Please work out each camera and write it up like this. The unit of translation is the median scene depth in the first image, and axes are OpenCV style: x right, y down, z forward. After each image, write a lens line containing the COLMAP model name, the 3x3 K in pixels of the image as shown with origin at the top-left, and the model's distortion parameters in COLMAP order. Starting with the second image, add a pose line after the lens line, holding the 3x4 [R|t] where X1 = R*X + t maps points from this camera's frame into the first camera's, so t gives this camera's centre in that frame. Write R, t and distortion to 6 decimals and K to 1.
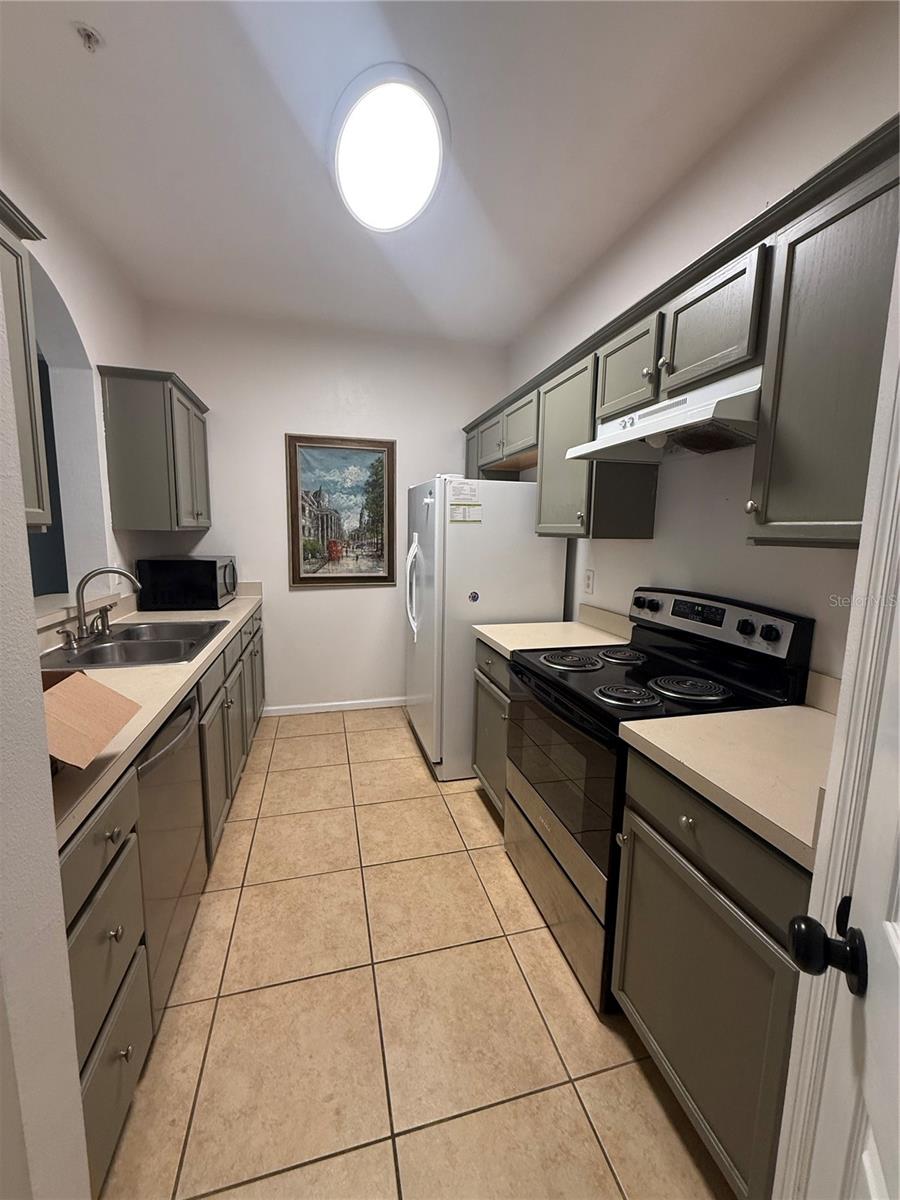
lens RADIAL K [[478.0, 0, 451.3], [0, 478.0, 595.9], [0, 0, 1]] dist [-0.005105, 0.001212]
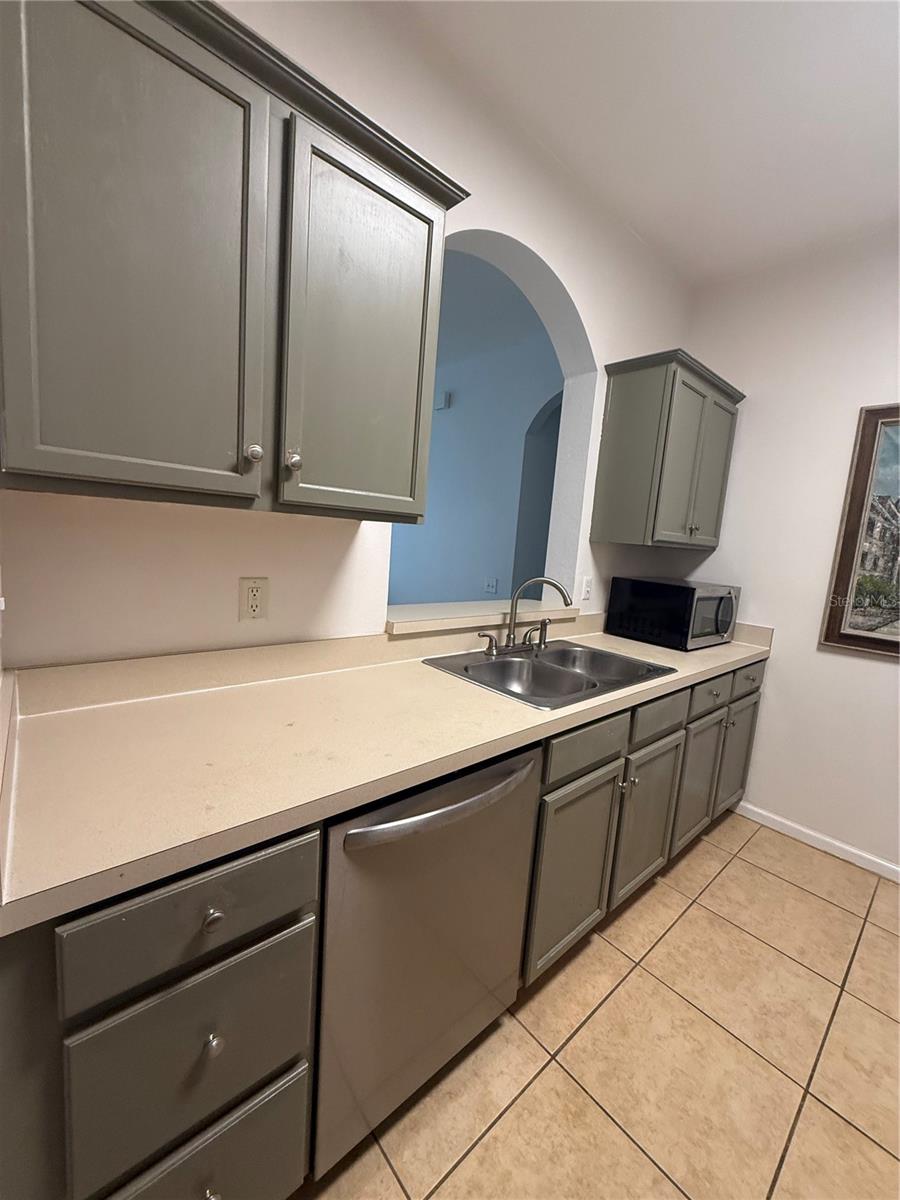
lens RADIAL K [[478.0, 0, 447.1], [0, 478.0, 595.1], [0, 0, 1]] dist [-0.005105, 0.001212]
pose [[0.442375, 0.130189, -0.887331, 0.007662], [-0.188504, 0.980803, 0.049925, -0.030937], [0.876796, 0.145180, 0.458423, 0.360825]]
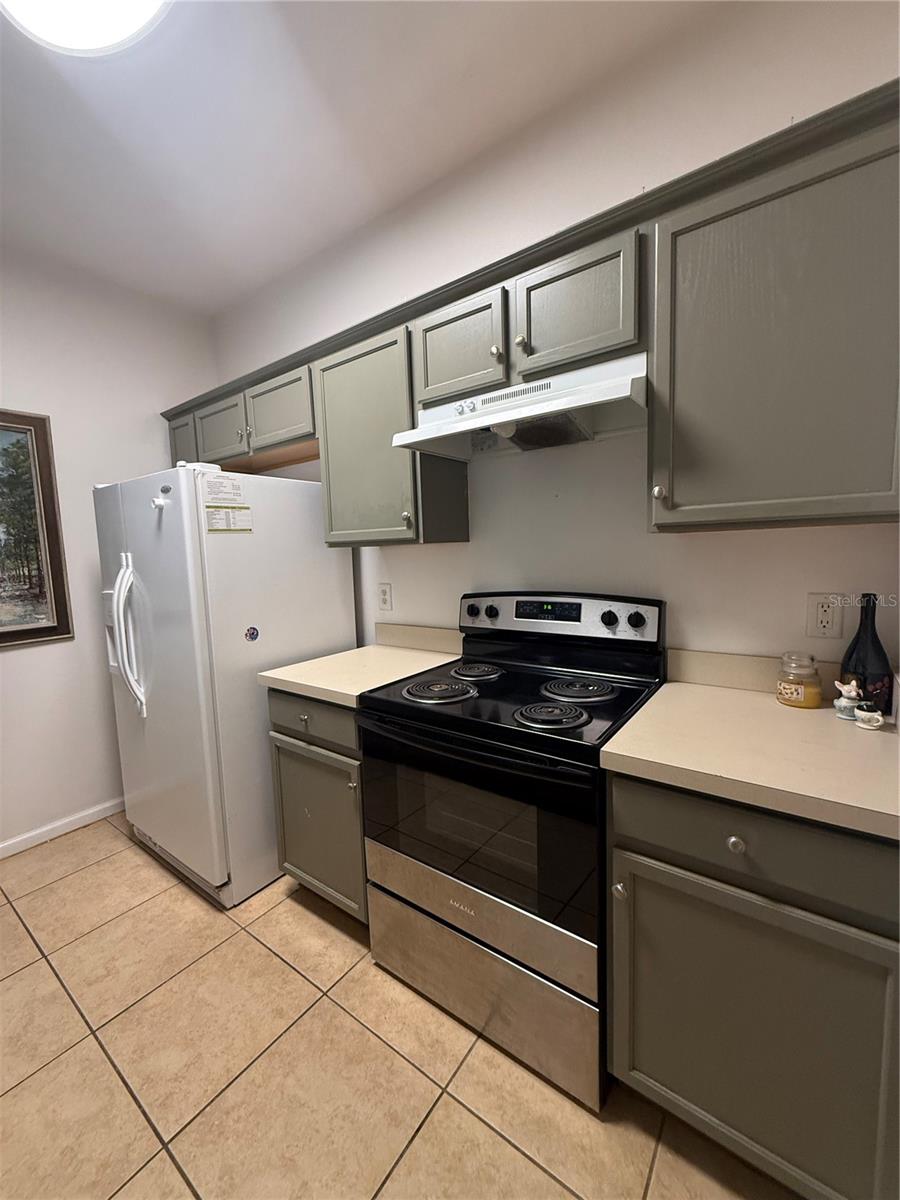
lens RADIAL K [[478.0, 0, 452.7], [0, 478.0, 595.1], [0, 0, 1]] dist [-0.005105, 0.001212]
pose [[0.778631, -0.103702, 0.618854, -0.169300], [0.132880, 0.991131, -0.001103, -0.016428], [-0.613251, 0.083093, 0.785505, 0.256174]]
